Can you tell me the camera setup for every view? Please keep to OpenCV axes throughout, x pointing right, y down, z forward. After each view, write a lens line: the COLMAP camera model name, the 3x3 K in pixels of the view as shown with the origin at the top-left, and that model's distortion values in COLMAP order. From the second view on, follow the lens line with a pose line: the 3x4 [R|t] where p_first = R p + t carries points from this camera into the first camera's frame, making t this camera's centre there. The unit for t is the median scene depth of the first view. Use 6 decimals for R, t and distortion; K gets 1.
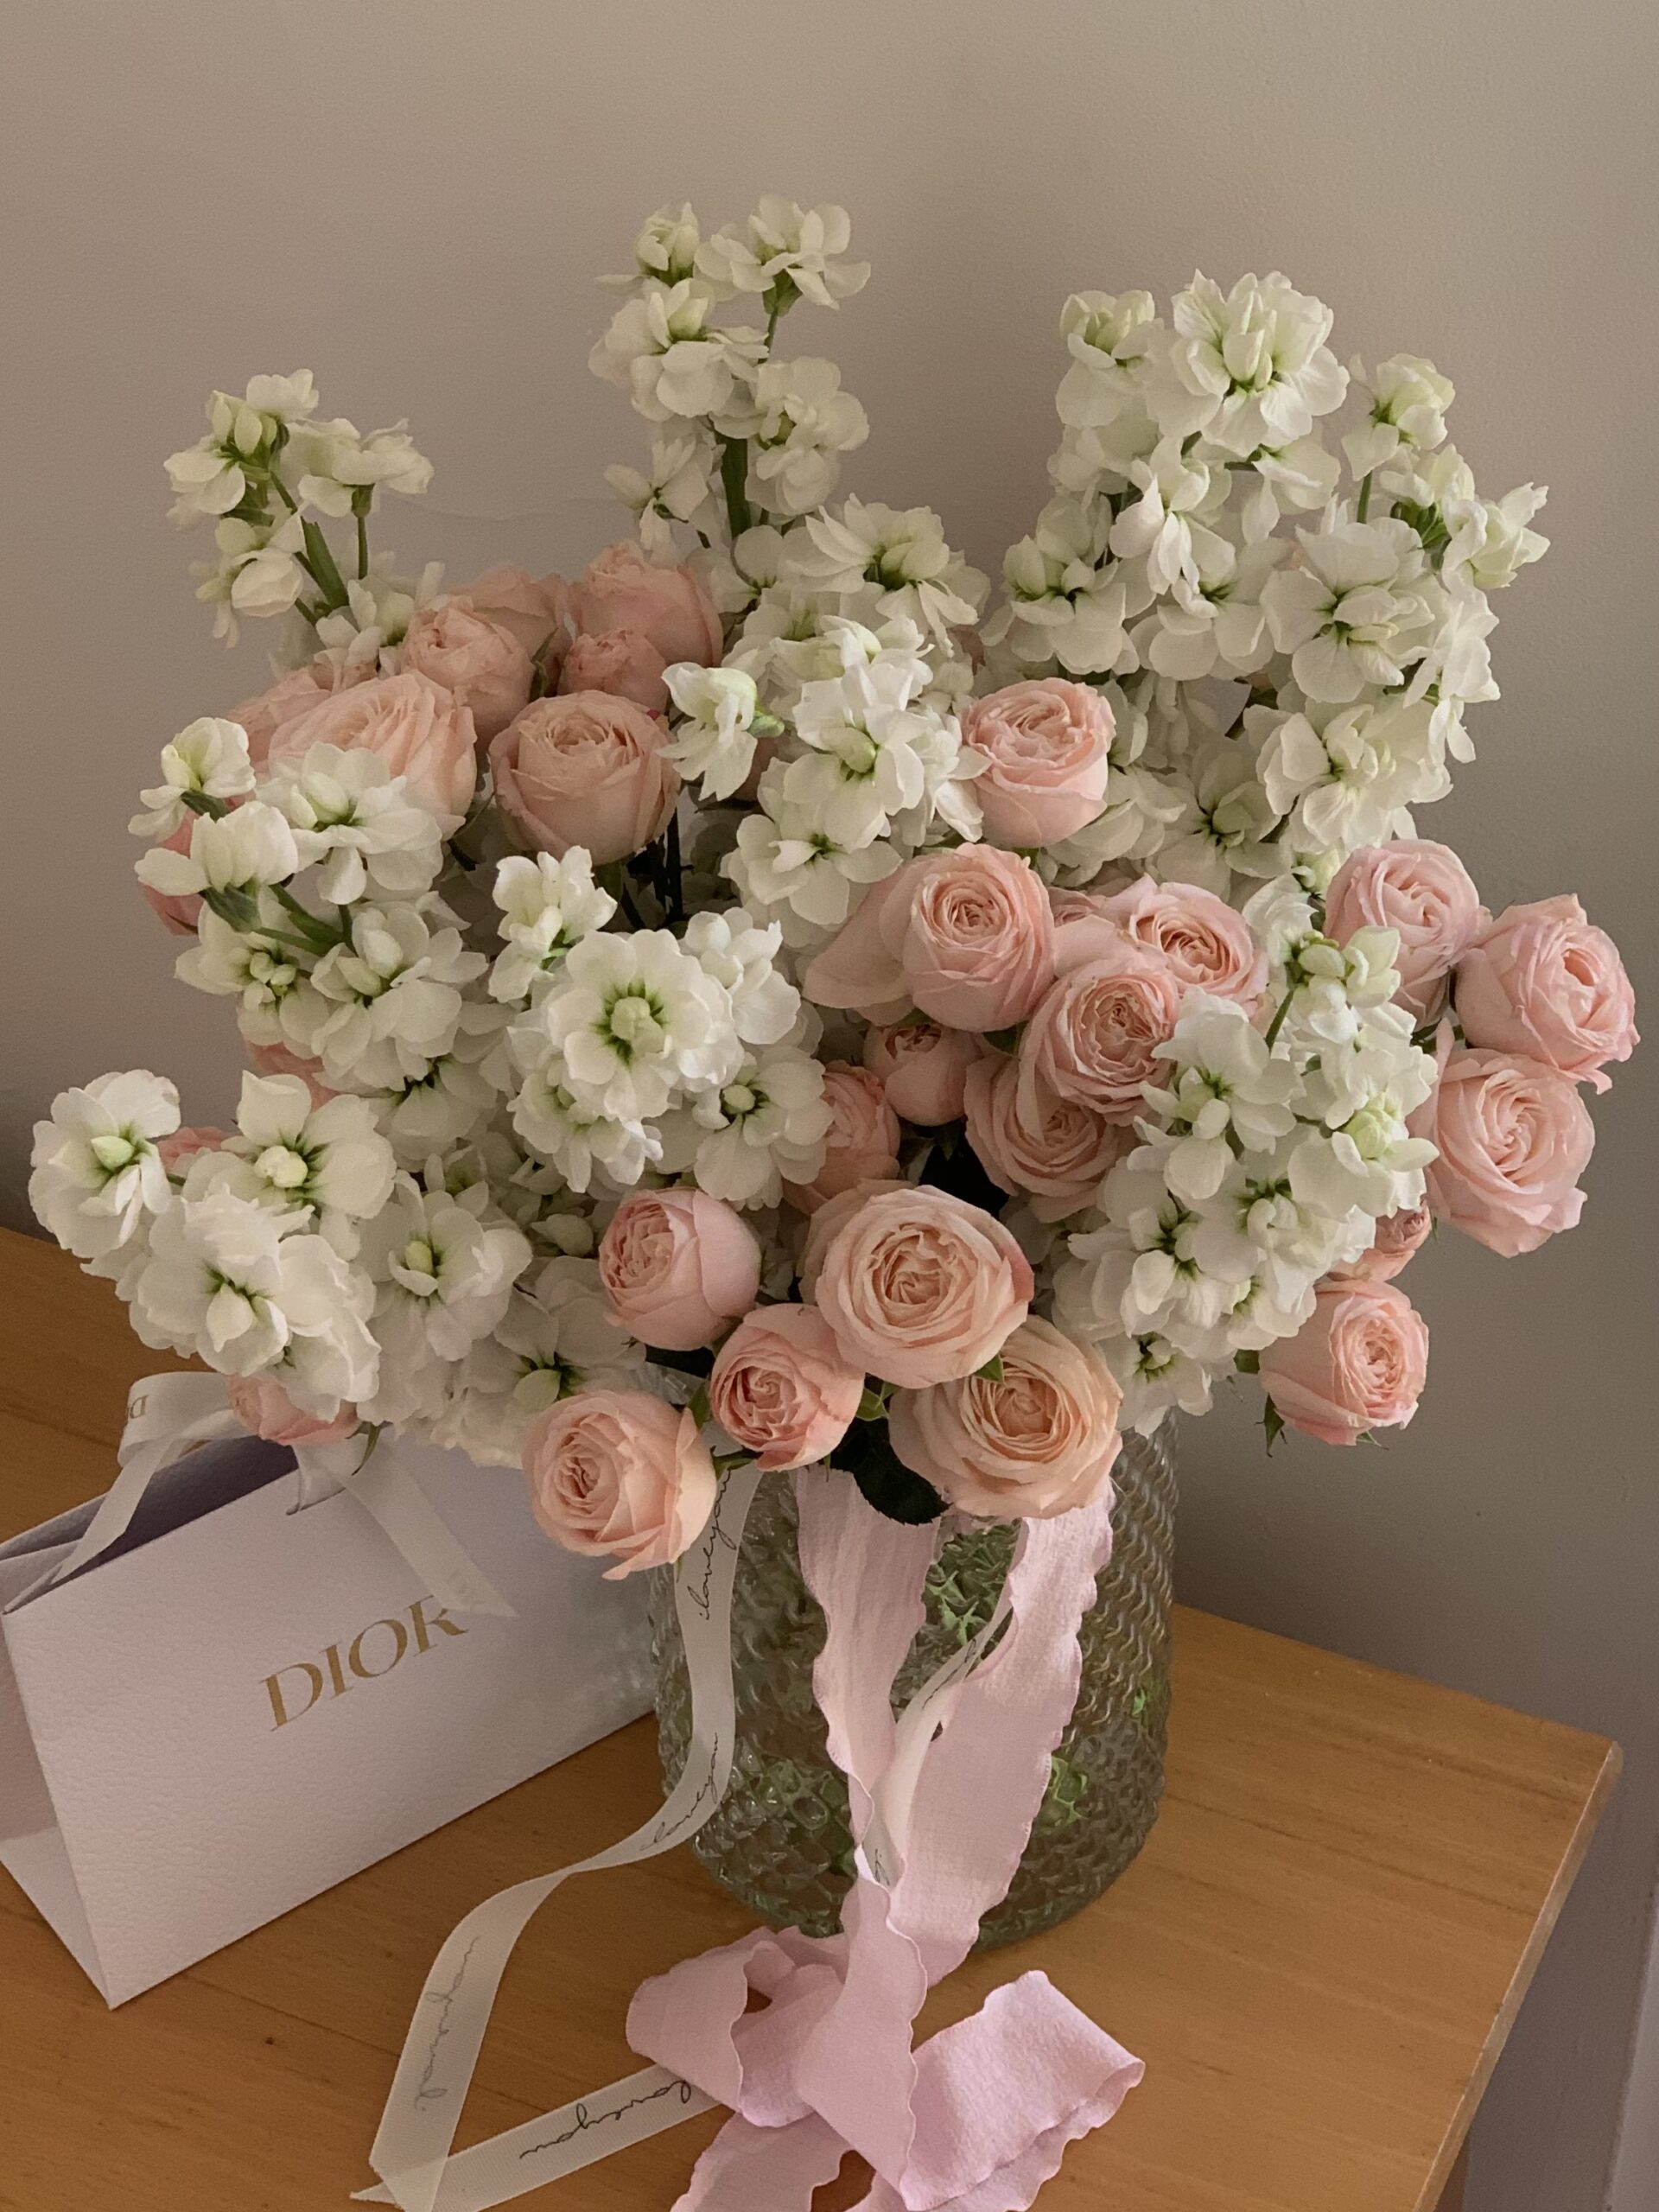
lens RADIAL K [[3294.4, 0, 823.7], [0, 3294.4, 1106.0], [0, 0, 1]] dist [-0.069276, 0.000000]
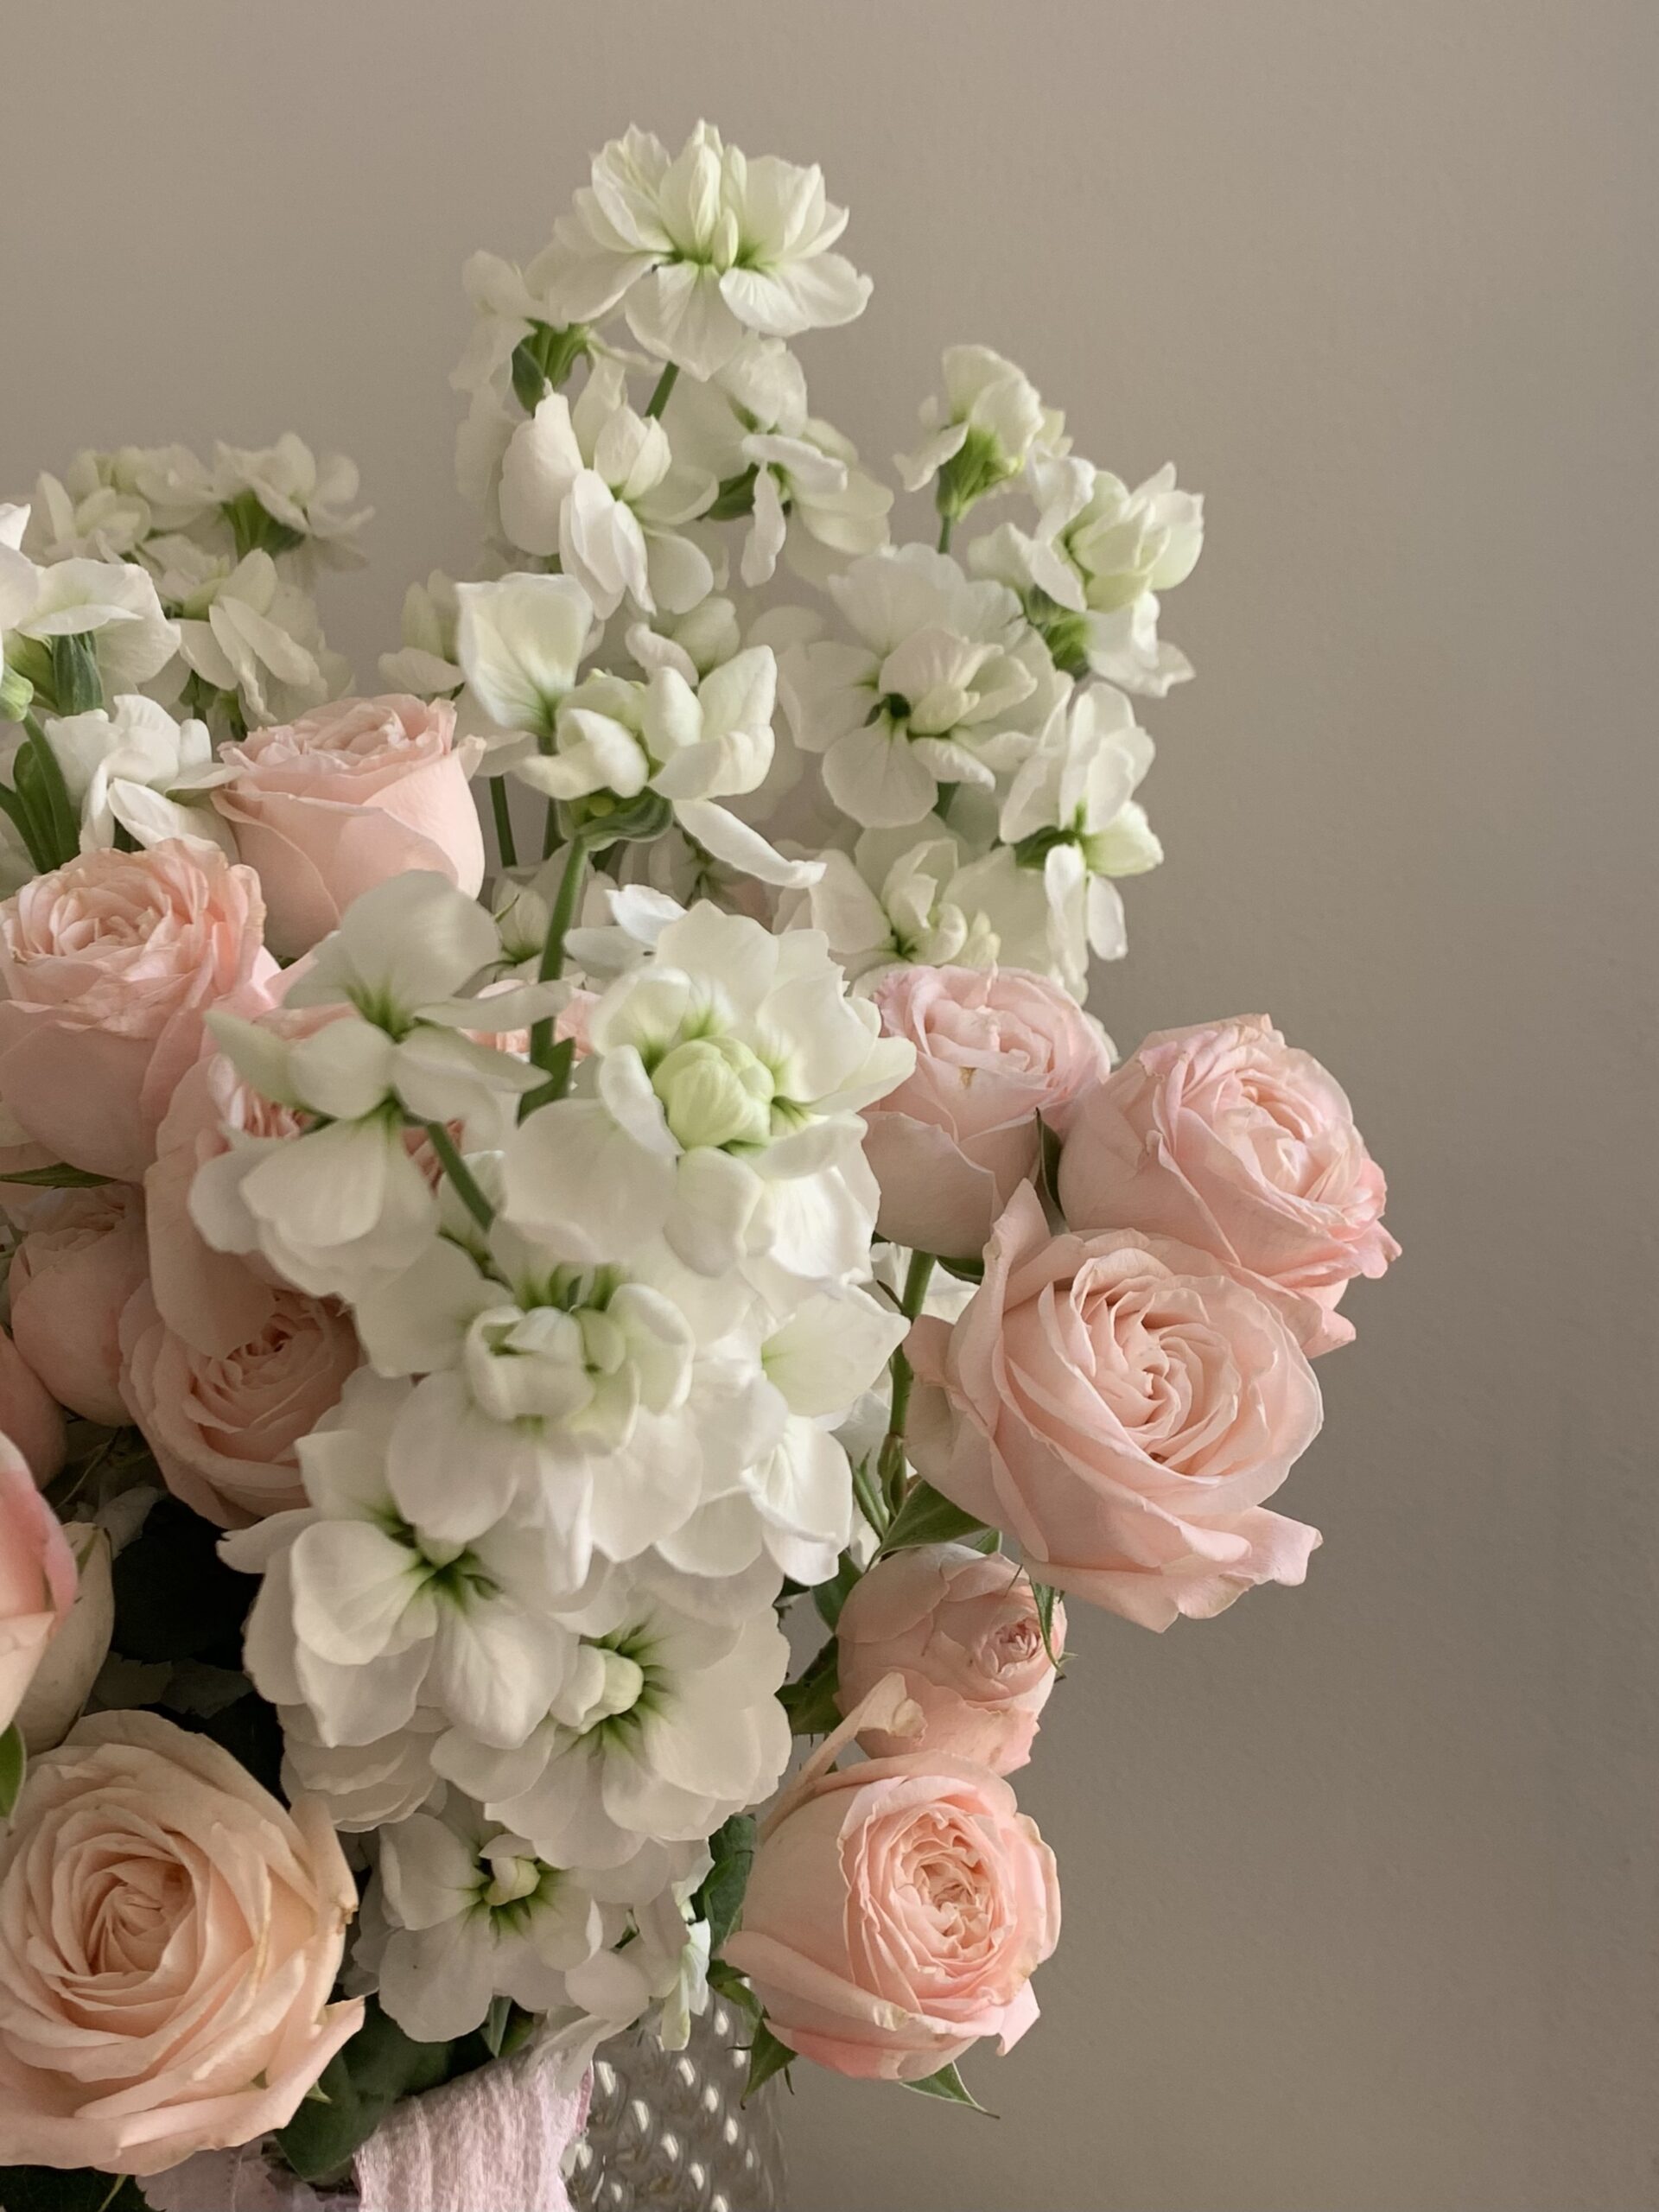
lens RADIAL K [[2300.6, 0, 846.2], [0, 2300.6, 1098.8], [0, 0, 1]] dist [-0.015350, 0.000000]
pose [[0.998710, 0.001996, -0.050744, 0.177066], [-0.023495, 0.904017, -0.426850, 0.121459], [0.045021, 0.427492, 0.902898, 0.645204]]
